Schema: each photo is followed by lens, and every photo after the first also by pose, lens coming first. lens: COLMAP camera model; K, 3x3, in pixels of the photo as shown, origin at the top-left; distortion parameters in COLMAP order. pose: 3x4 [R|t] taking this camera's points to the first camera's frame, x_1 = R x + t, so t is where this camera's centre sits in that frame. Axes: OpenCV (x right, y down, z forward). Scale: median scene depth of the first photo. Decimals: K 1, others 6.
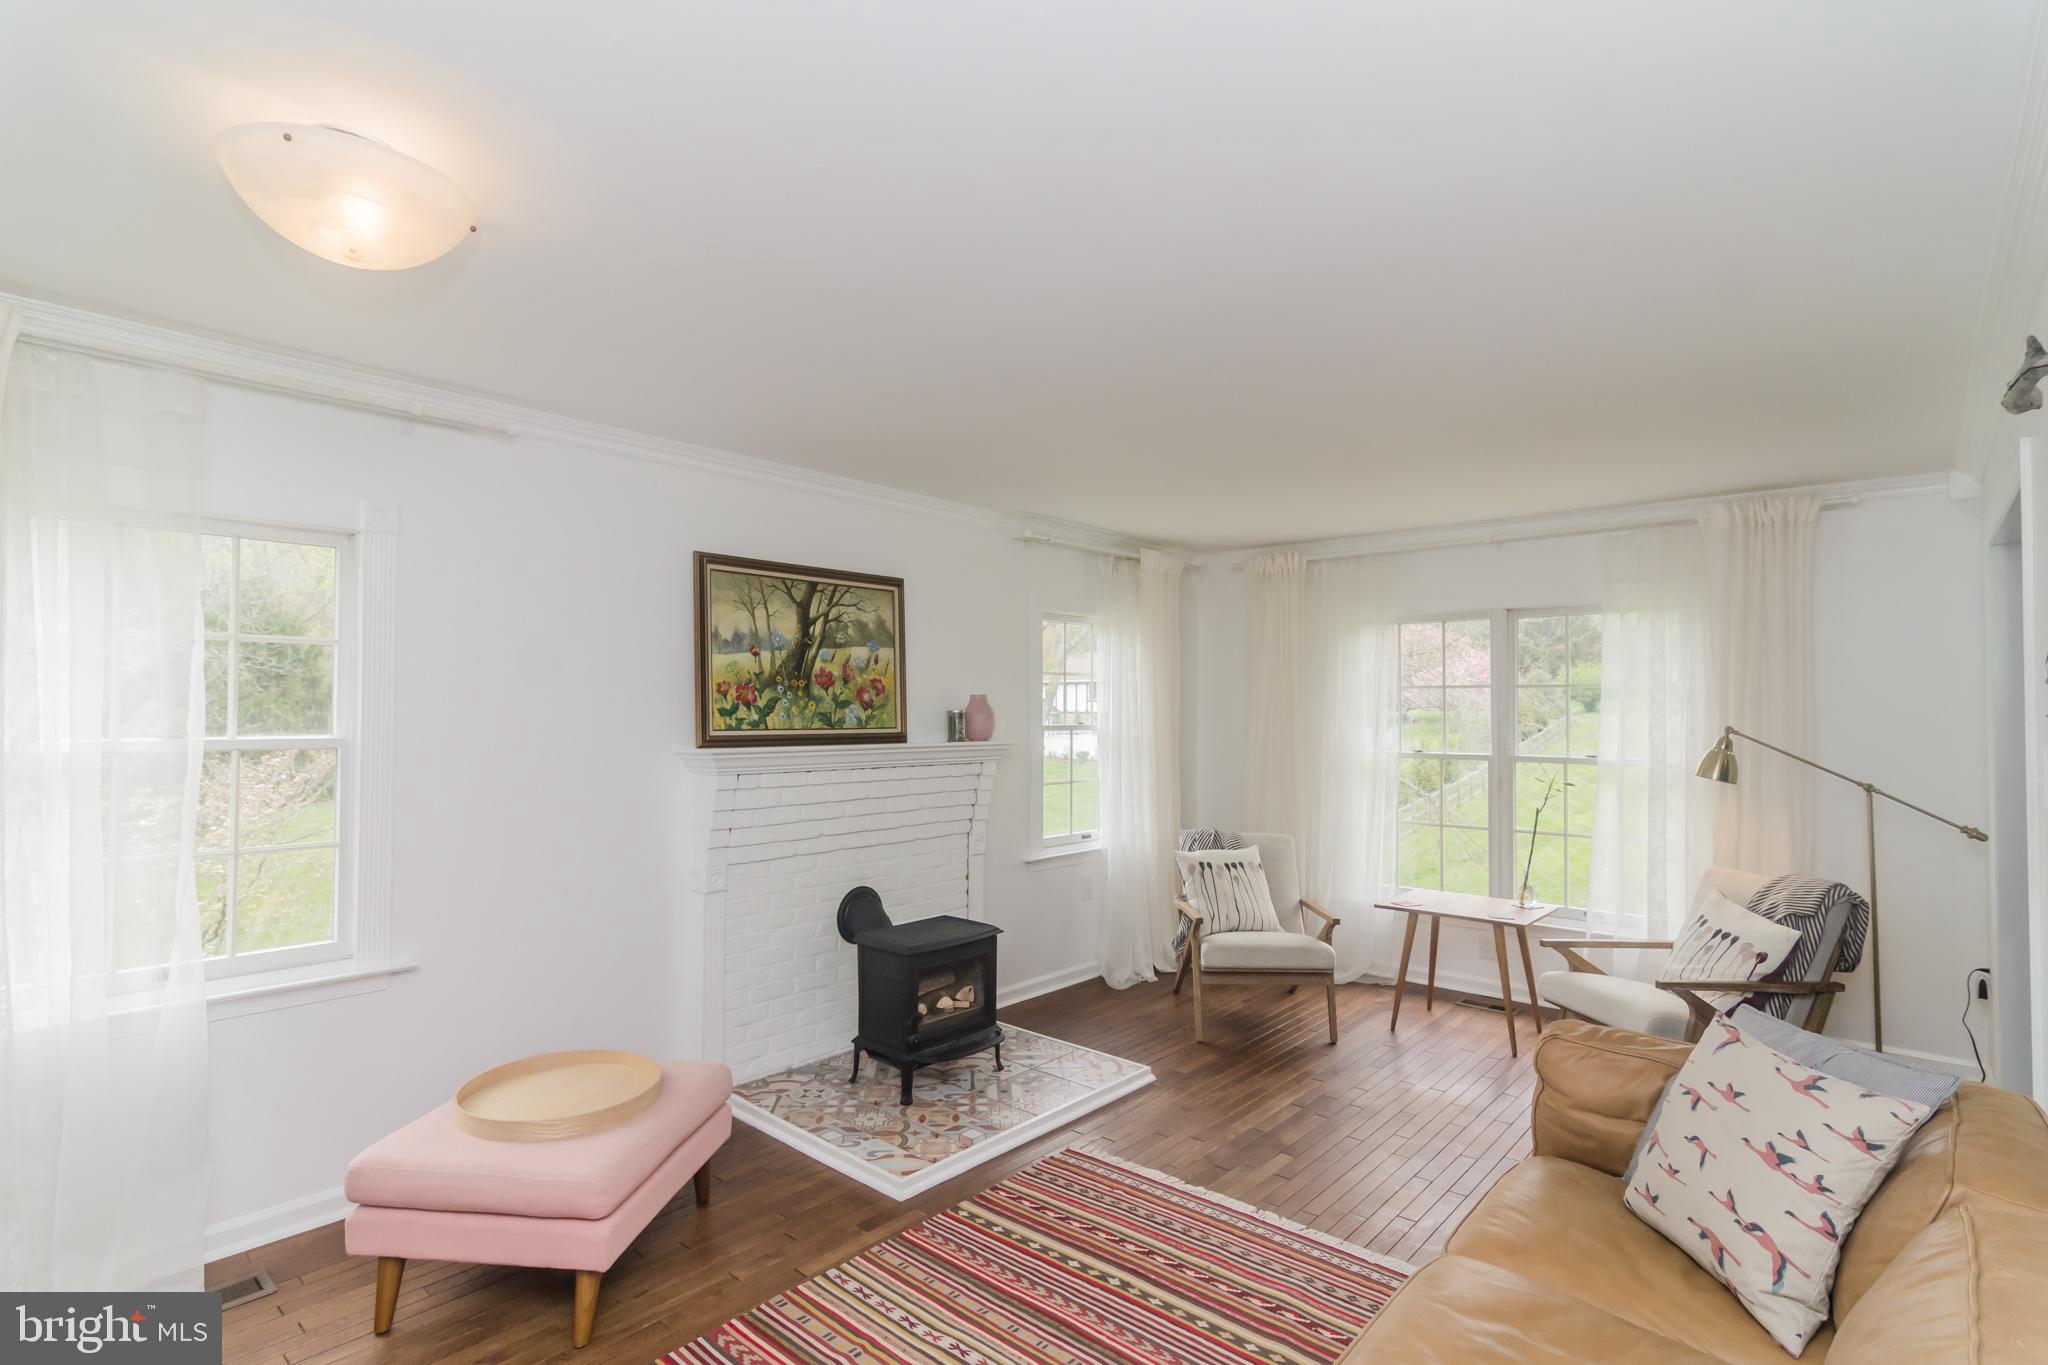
lens RADIAL K [[987.9, 0, 1011.5], [0, 987.9, 709.7], [0, 0, 1]] dist [-0.003299, -0.000826]
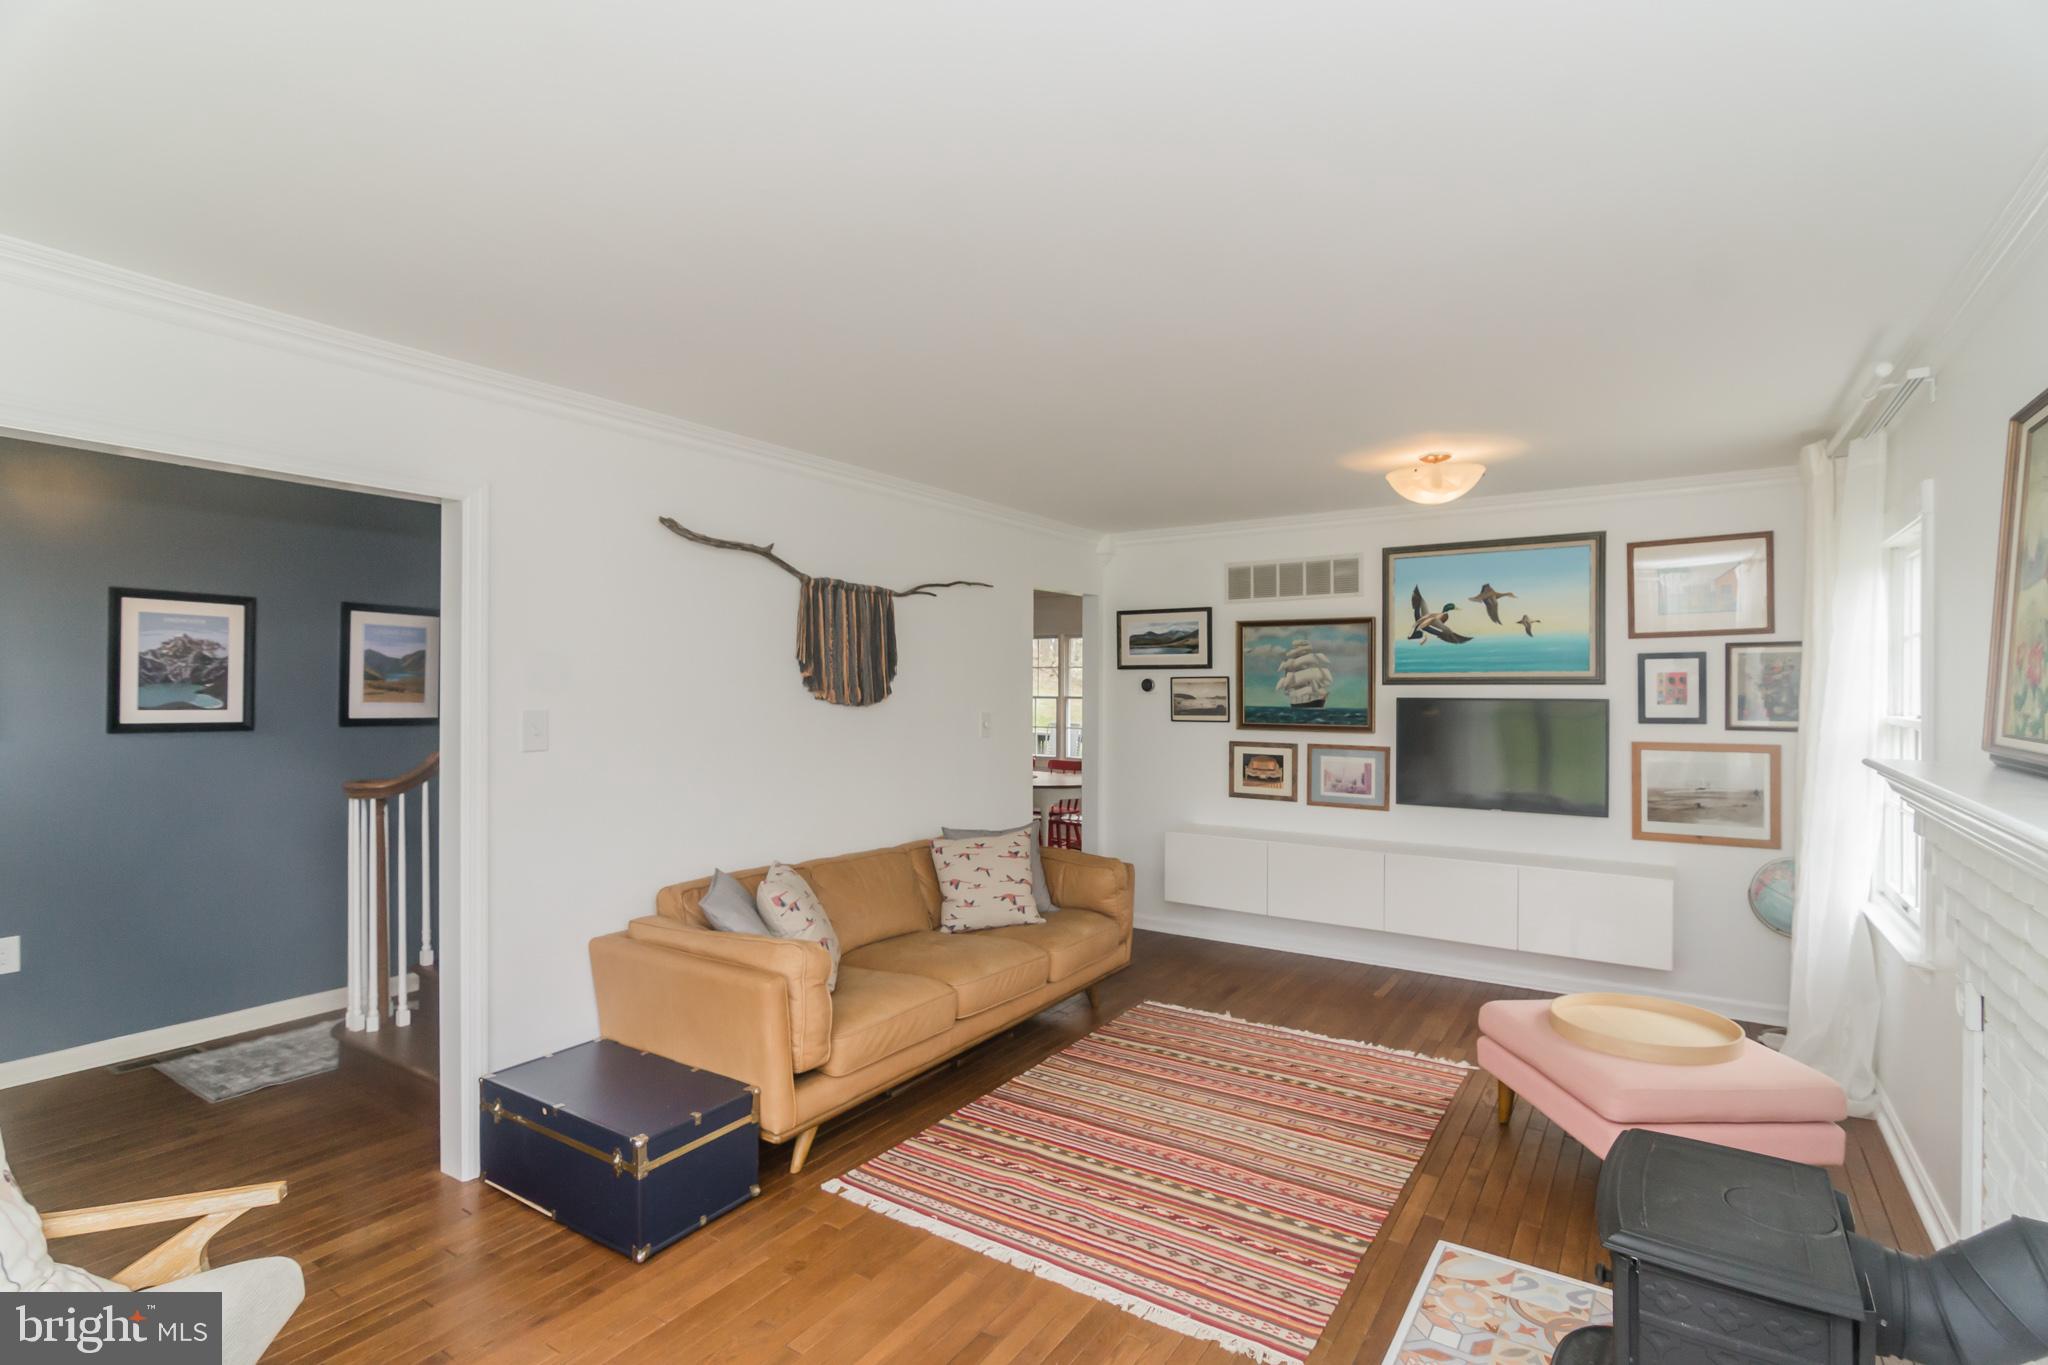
lens RADIAL K [[987.9, 0, 1011.5], [0, 987.9, 709.7], [0, 0, 1]] dist [-0.003299, -0.000826]
pose [[-0.991243, 0.001384, -0.132045, 0.380094], [-0.000872, 0.999855, 0.017024, 0.000401], [0.132049, 0.016990, -0.991098, 1.833041]]
